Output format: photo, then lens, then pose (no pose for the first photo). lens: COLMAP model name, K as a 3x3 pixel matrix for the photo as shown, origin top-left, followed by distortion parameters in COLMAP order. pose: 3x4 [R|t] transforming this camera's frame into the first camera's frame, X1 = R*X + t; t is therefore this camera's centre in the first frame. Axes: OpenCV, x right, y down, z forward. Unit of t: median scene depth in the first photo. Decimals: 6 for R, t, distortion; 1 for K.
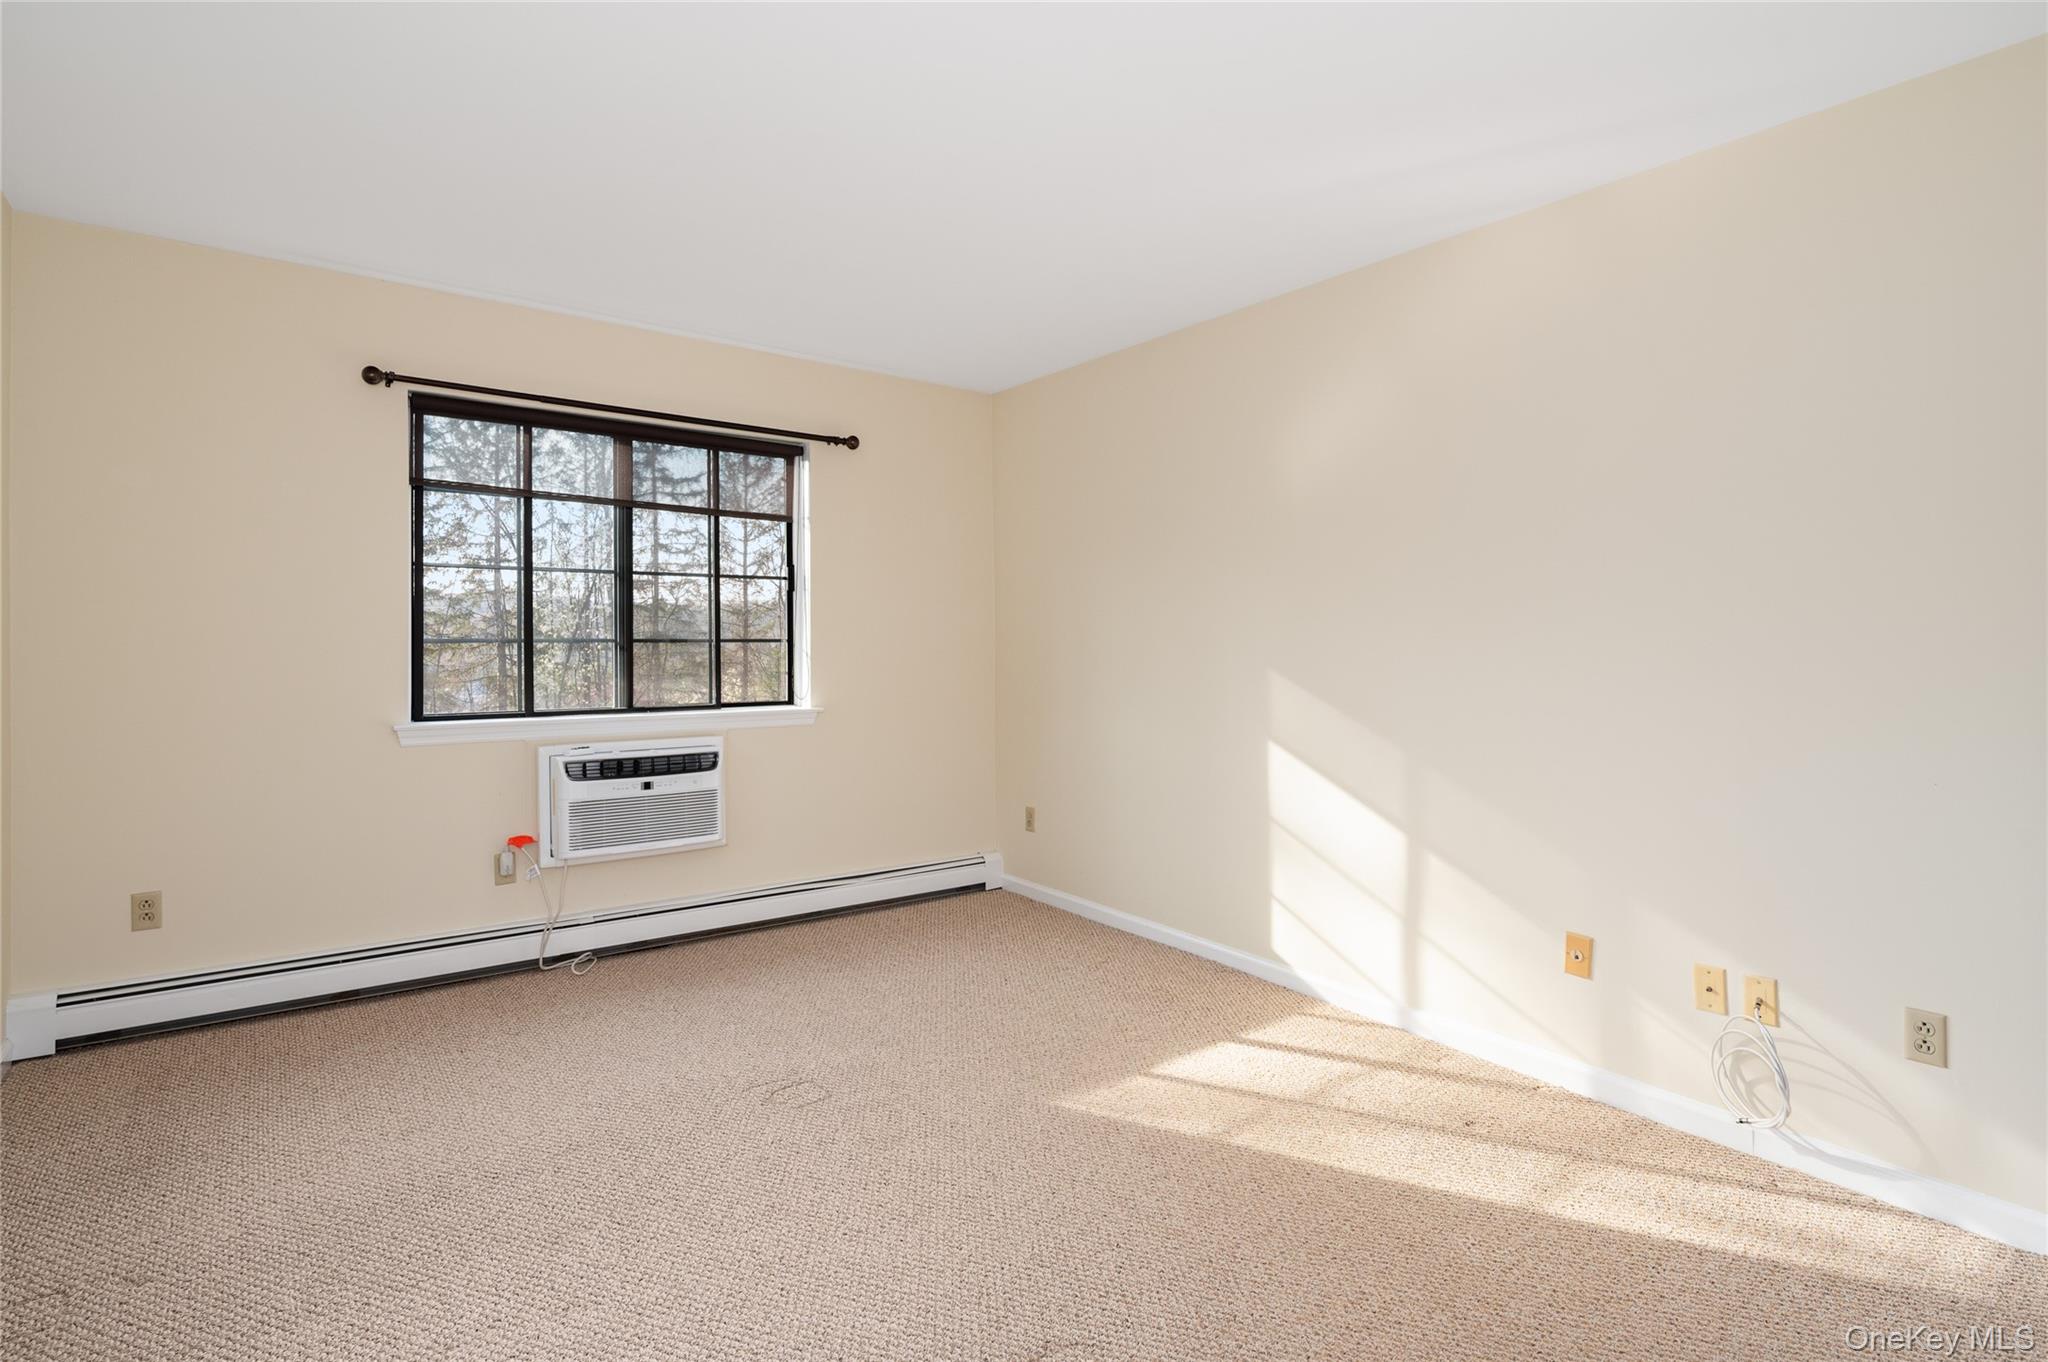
lens RADIAL K [[995.3, 0, 1058.0], [0, 995.3, 653.9], [0, 0, 1]] dist [0.005683, -0.003463]
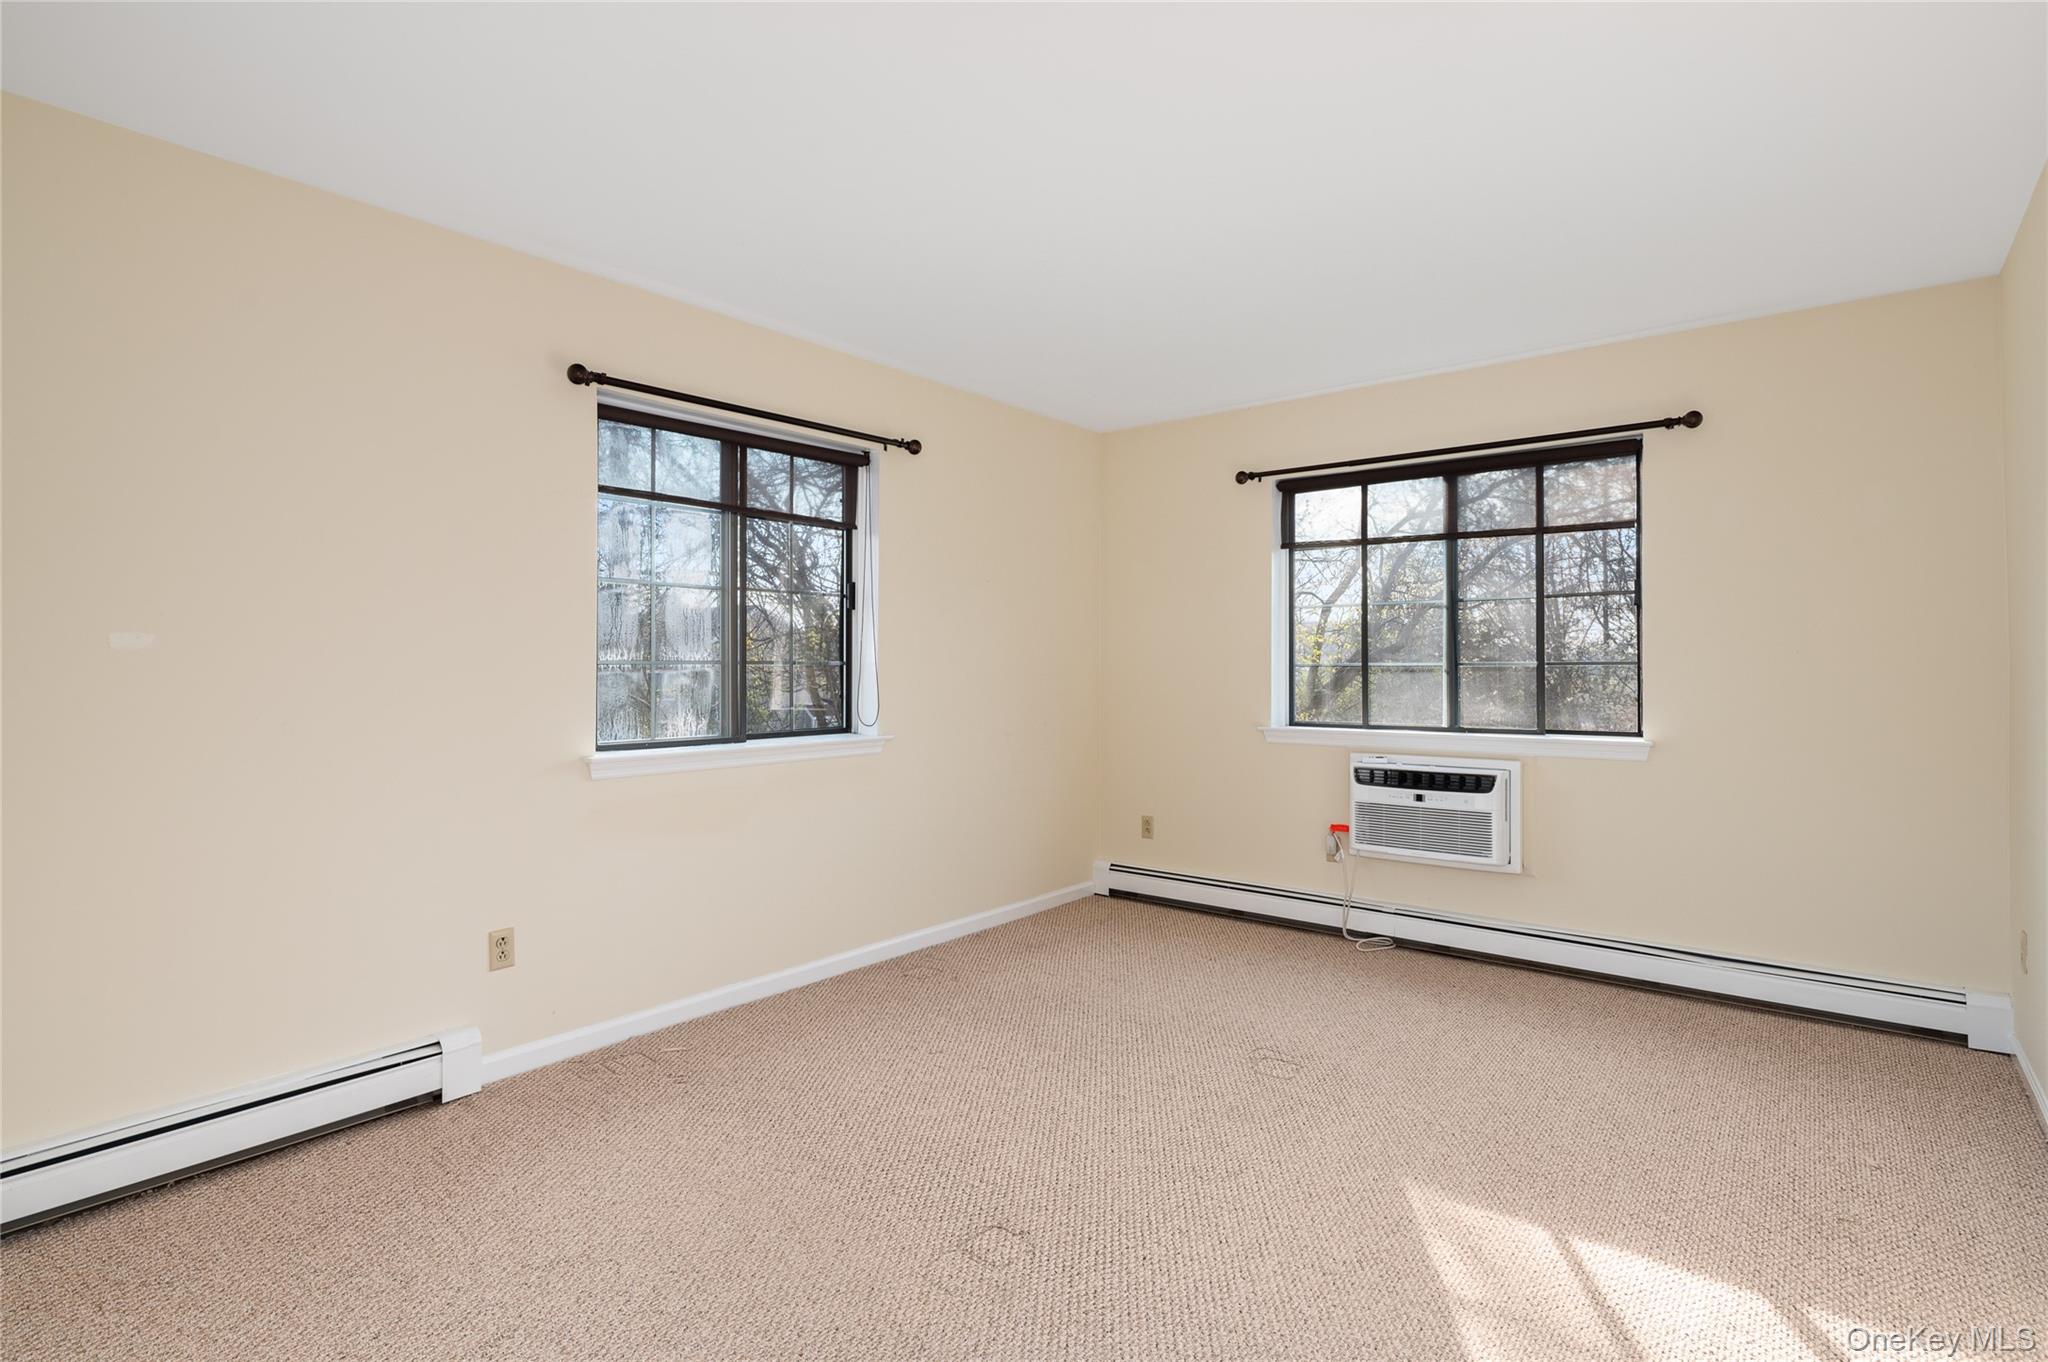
lens RADIAL K [[995.3, 0, 1004.7], [0, 995.3, 673.8], [0, 0, 1]] dist [0.005683, -0.003463]
pose [[0.229717, 0.003471, -0.973251, 0.541162], [-0.009882, 0.999950, 0.001234, 0.000570], [0.973207, 0.009334, 0.229740, 0.312585]]
